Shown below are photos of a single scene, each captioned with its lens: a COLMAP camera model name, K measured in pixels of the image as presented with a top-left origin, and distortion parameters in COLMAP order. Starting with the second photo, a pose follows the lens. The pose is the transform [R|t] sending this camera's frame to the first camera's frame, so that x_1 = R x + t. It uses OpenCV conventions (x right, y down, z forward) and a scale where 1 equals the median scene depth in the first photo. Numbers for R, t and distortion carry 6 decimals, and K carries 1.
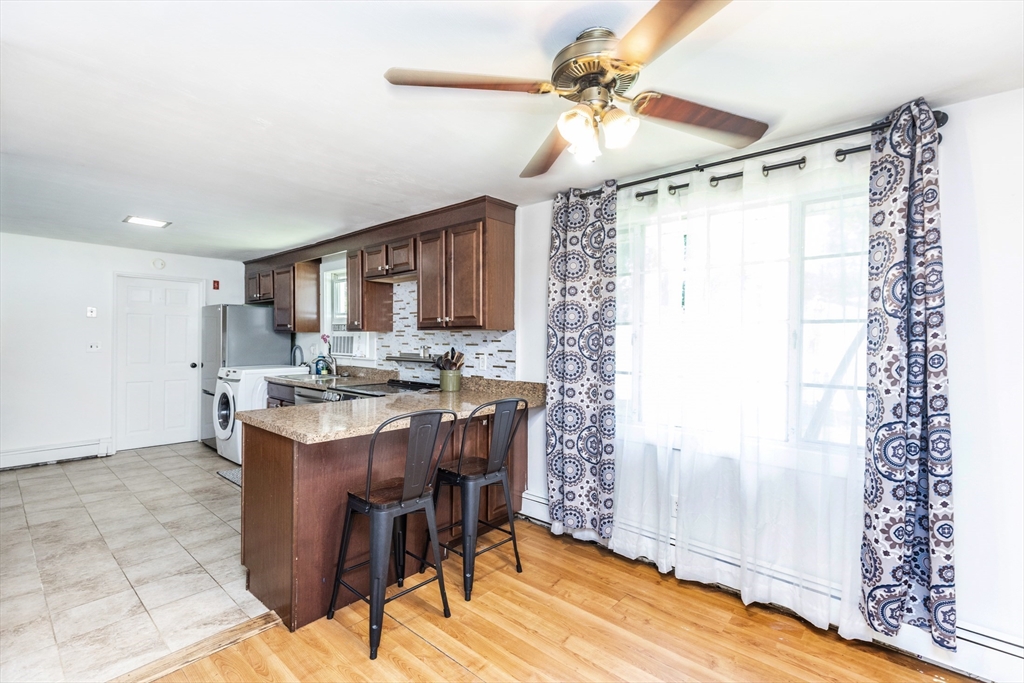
lens RADIAL K [[477.3, 0, 530.8], [0, 477.3, 340.8], [0, 0, 1]] dist [0.001154, 0.000016]
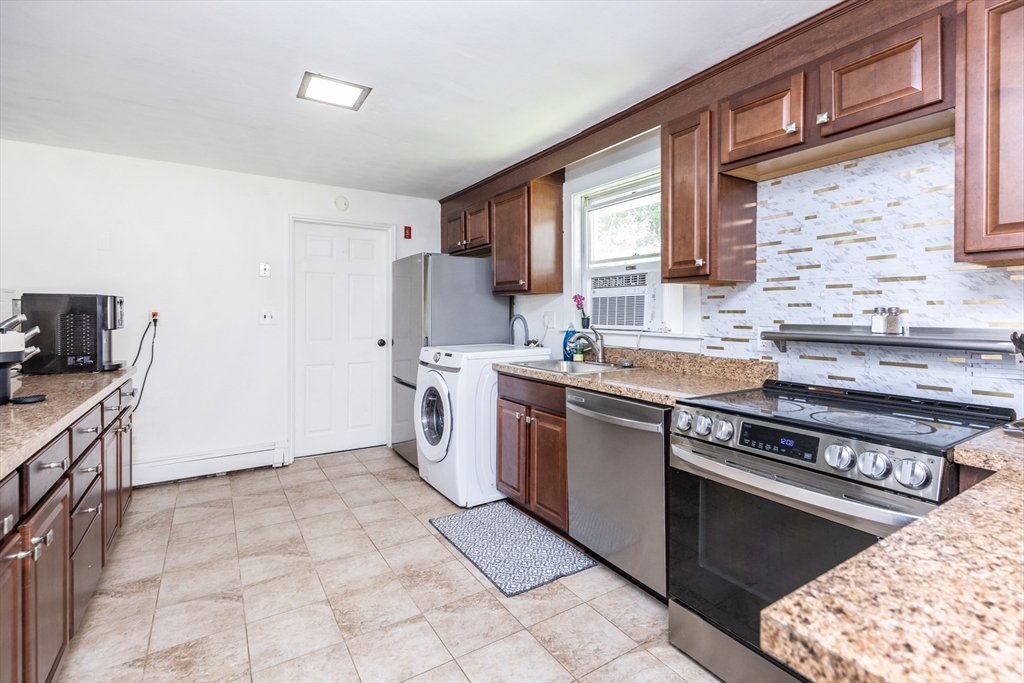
lens RADIAL K [[485.4, 0, 524.0], [0, 485.4, 316.4], [0, 0, 1]] dist [-0.000960, -0.000406]
pose [[0.960821, -0.004499, -0.277132, -0.336356], [0.004584, 0.999989, -0.000340, 0.014362], [0.277130, -0.000943, 0.960832, 0.400835]]
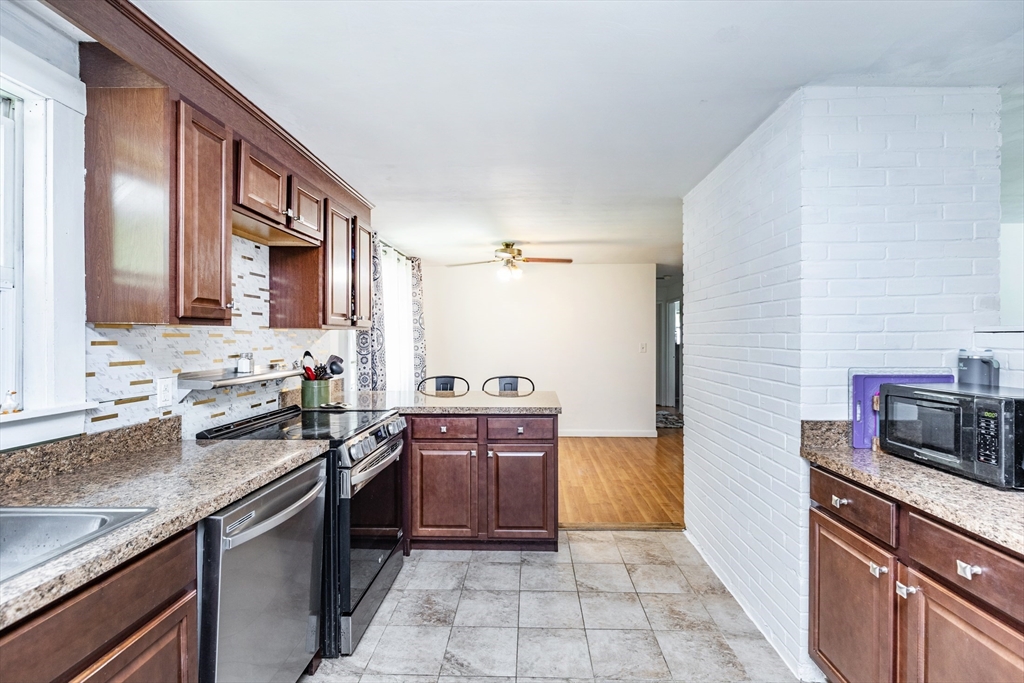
lens RADIAL K [[456.1, 0, 519.1], [0, 456.1, 342.2], [0, 0, 1]] dist [0.003403, -0.000334]
pose [[-0.632235, -0.015141, 0.774629, -0.707370], [-0.000320, 0.999814, 0.019282, -0.011113], [-0.774777, 0.011943, -0.632122, 0.897051]]
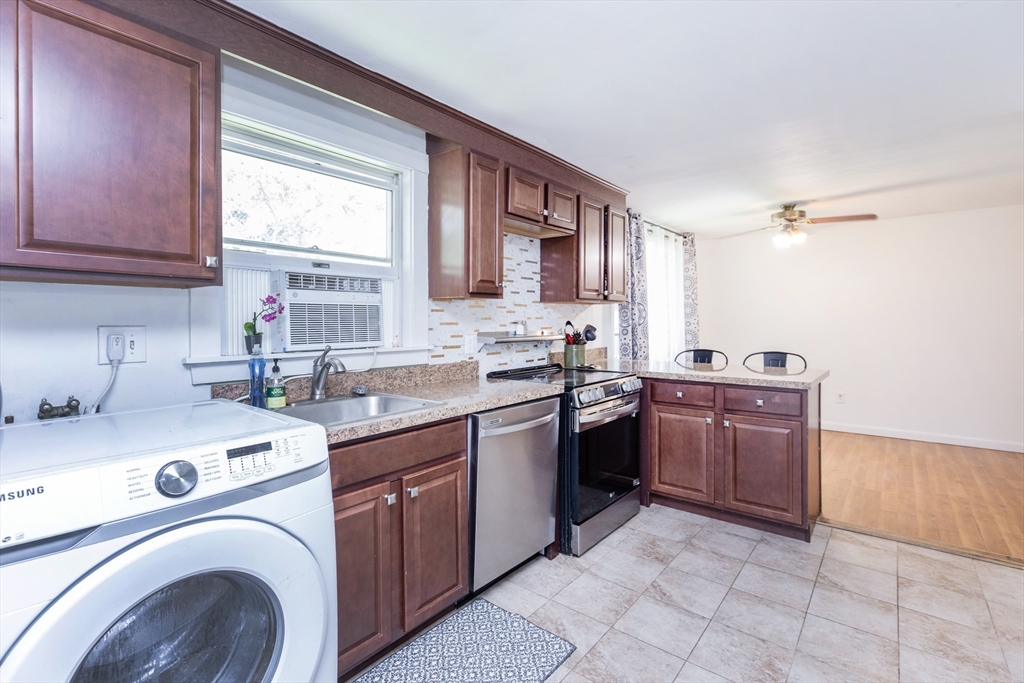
lens RADIAL K [[471.8, 0, 515.0], [0, 471.8, 325.8], [0, 0, 1]] dist [-0.000578, -0.000927]
pose [[-0.037063, -0.020303, 0.999107, -0.815291], [0.008560, 0.999750, 0.020633, 0.002621], [-0.999276, 0.009317, -0.036880, 0.852321]]
